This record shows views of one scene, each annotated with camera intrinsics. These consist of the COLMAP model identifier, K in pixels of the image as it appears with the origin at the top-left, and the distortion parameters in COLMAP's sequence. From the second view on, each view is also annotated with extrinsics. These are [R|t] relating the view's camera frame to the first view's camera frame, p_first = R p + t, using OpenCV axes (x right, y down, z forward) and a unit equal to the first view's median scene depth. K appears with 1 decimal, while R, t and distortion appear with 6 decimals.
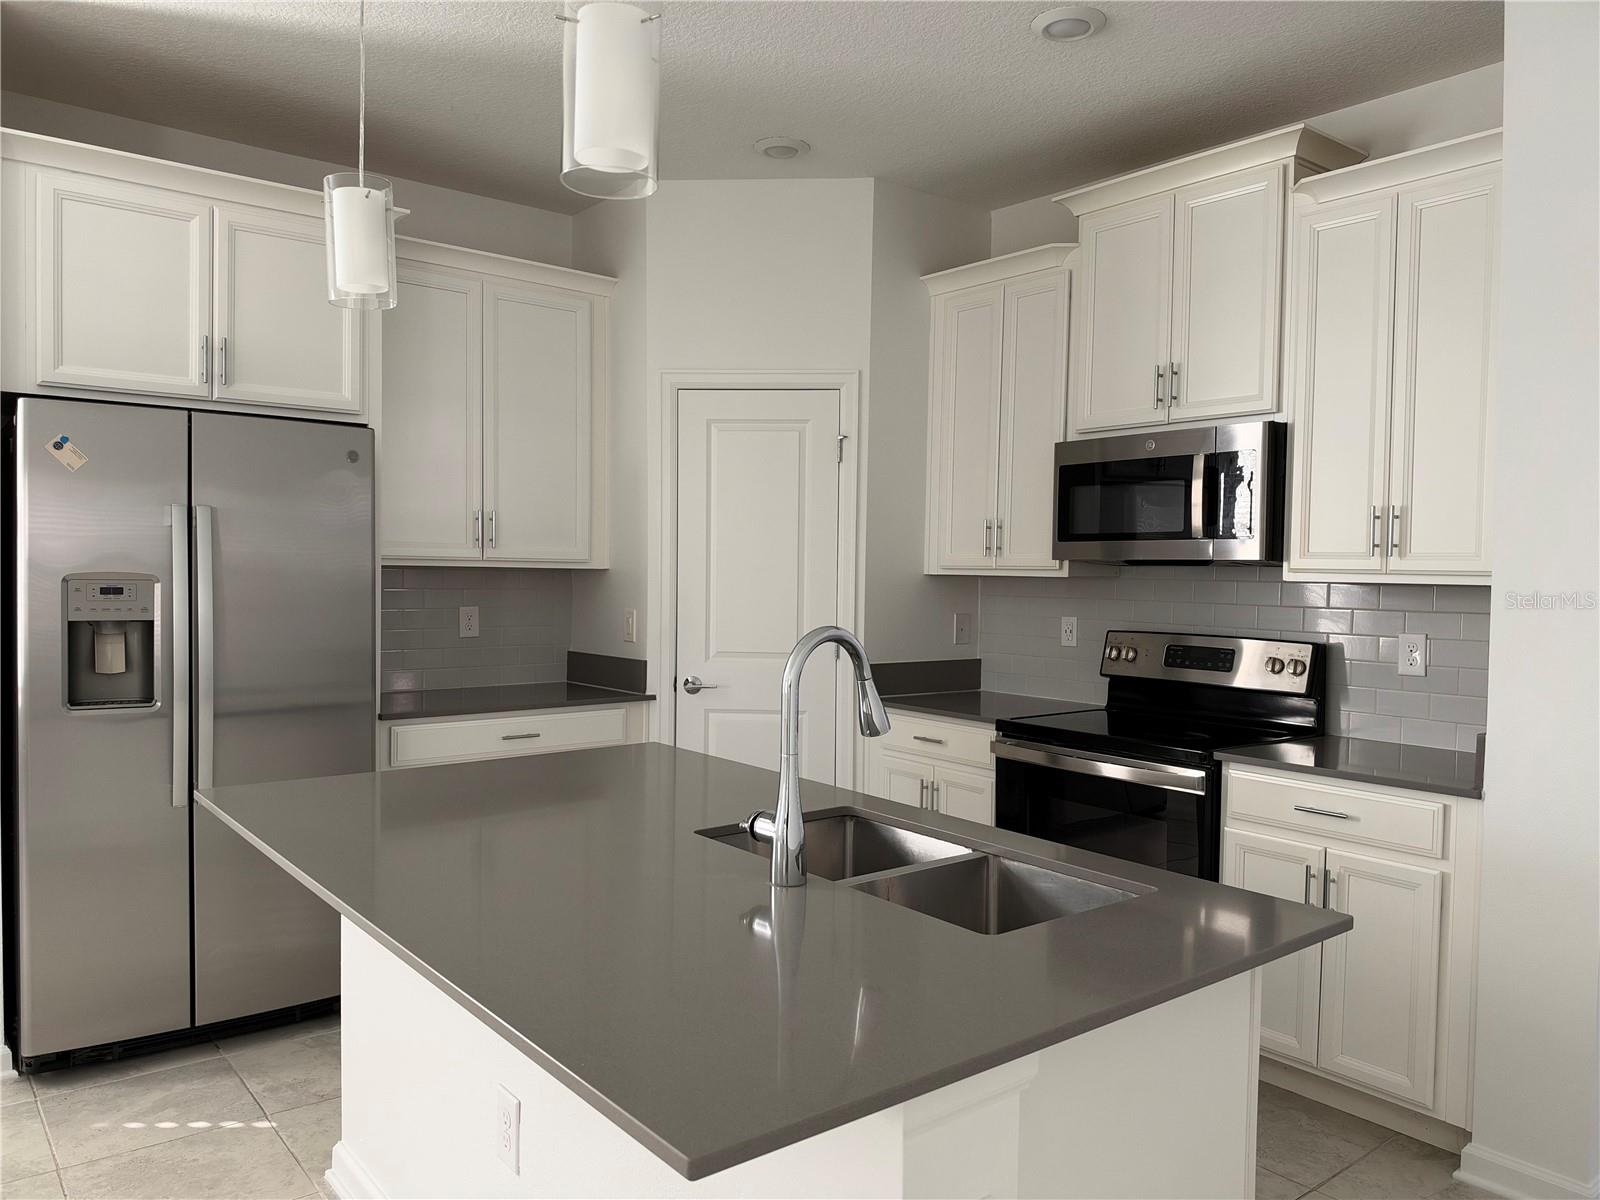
lens RADIAL K [[1157.0, 0, 796.7], [0, 1157.0, 610.0], [0, 0, 1]] dist [0.179631, -0.192810]
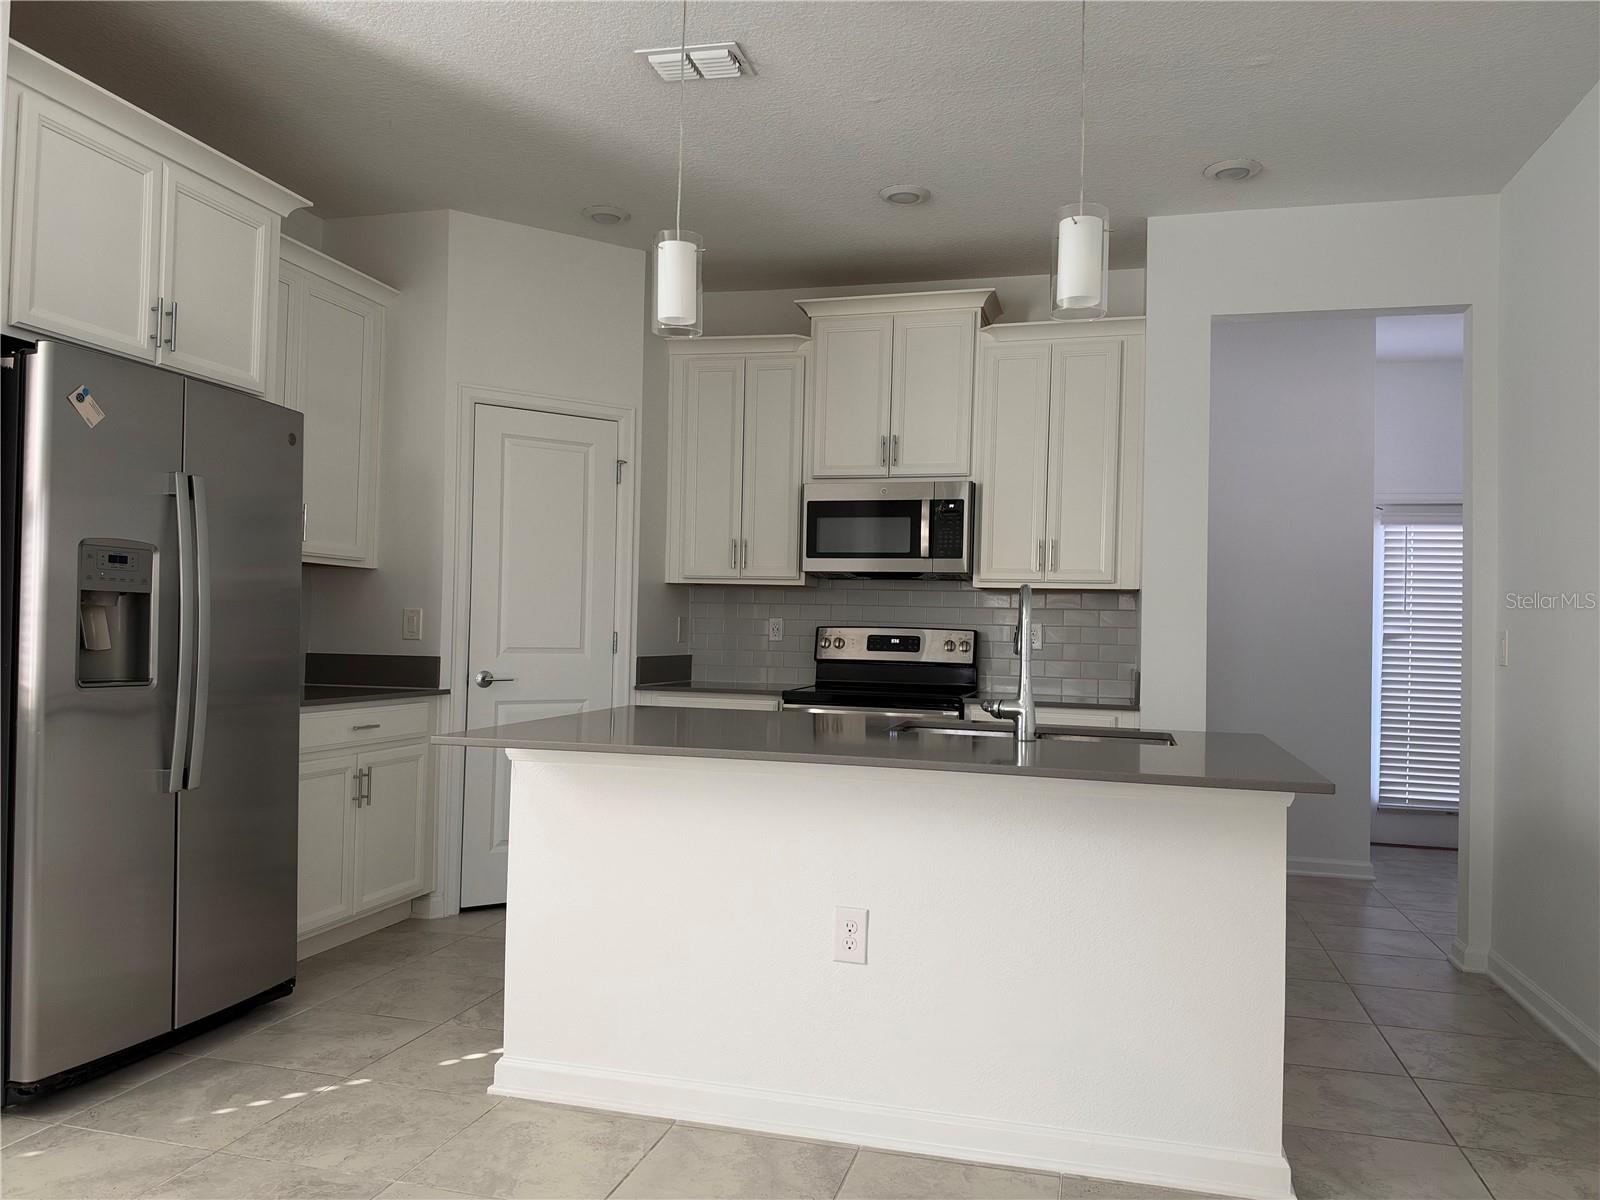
lens RADIAL K [[1157.0, 0, 796.7], [0, 1157.0, 610.0], [0, 0, 1]] dist [0.179631, -0.192810]
pose [[0.800943, 0.015357, 0.598543, -0.619160], [0.010284, 0.999171, -0.039397, 0.057088], [-0.598652, 0.037710, 0.800121, -0.045692]]
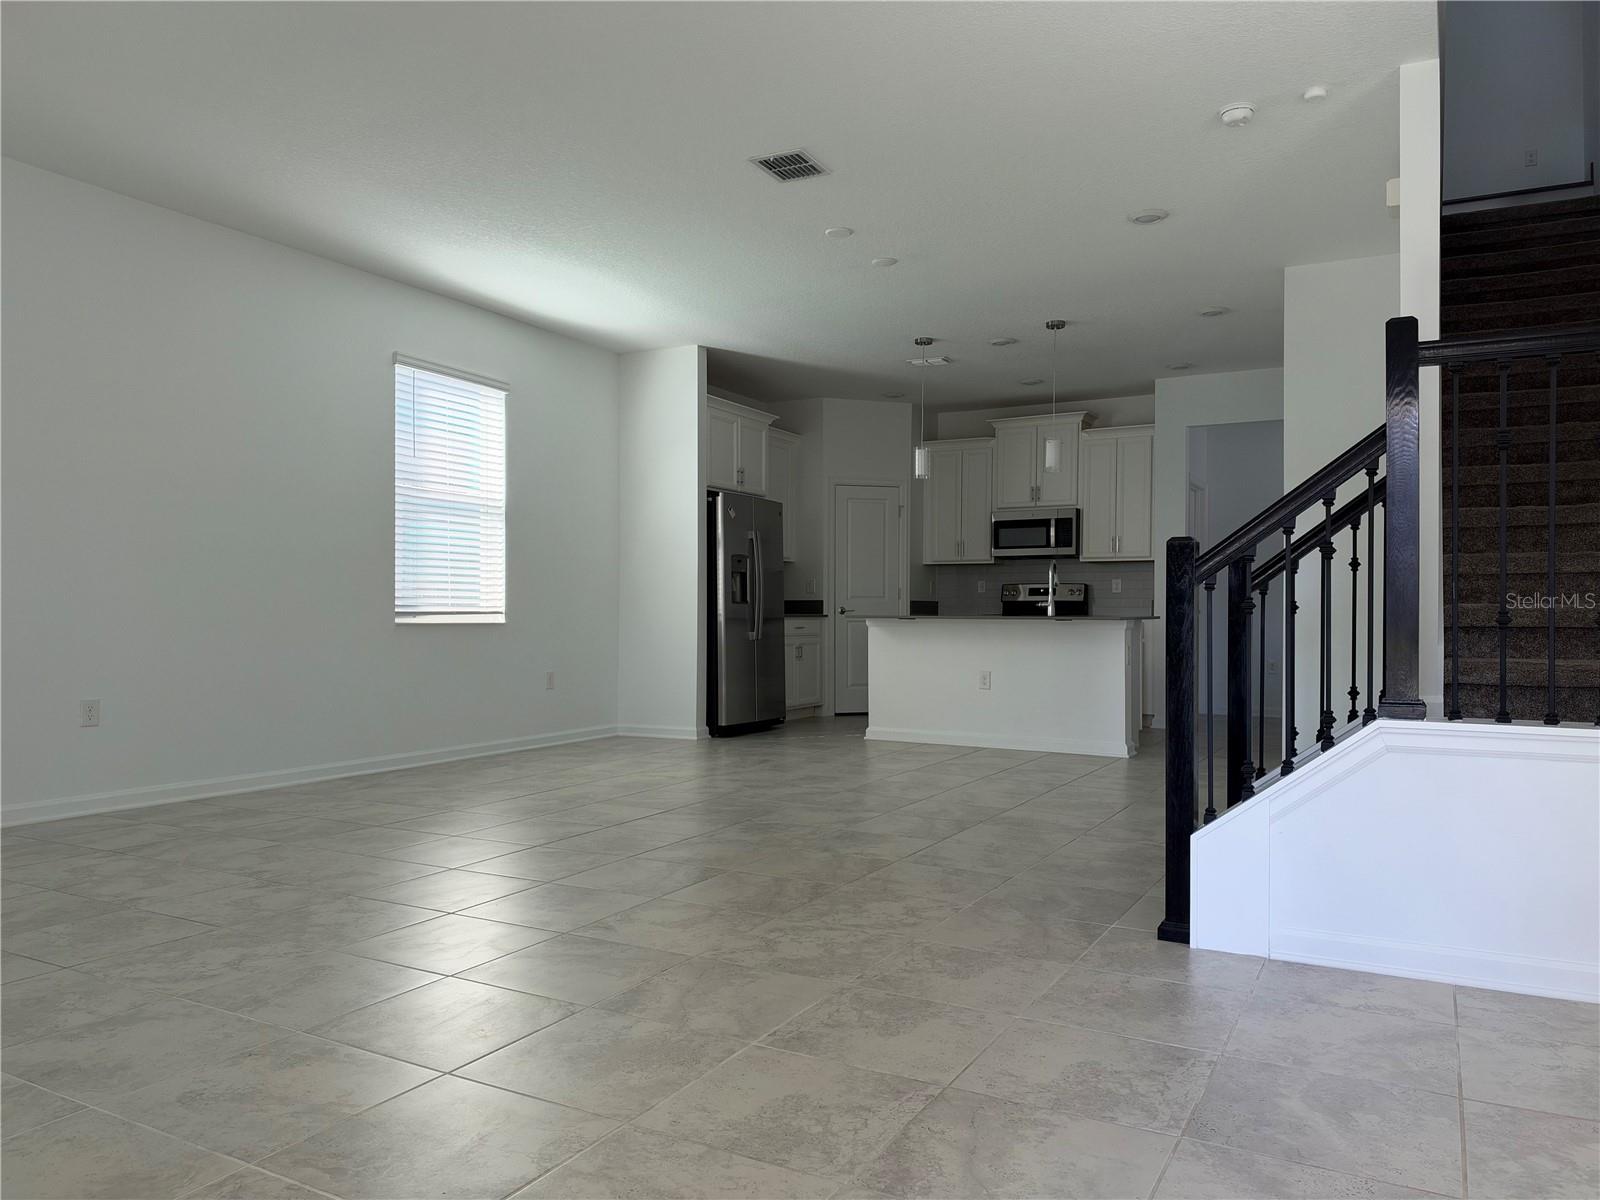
lens RADIAL K [[1157.0, 0, 796.7], [0, 1157.0, 610.0], [0, 0, 1]] dist [0.179631, -0.192810]
pose [[0.918770, -0.009666, 0.394675, -1.330601], [0.023532, 0.999264, -0.030309, 0.160867], [-0.394092, 0.037134, 0.918321, -1.341258]]
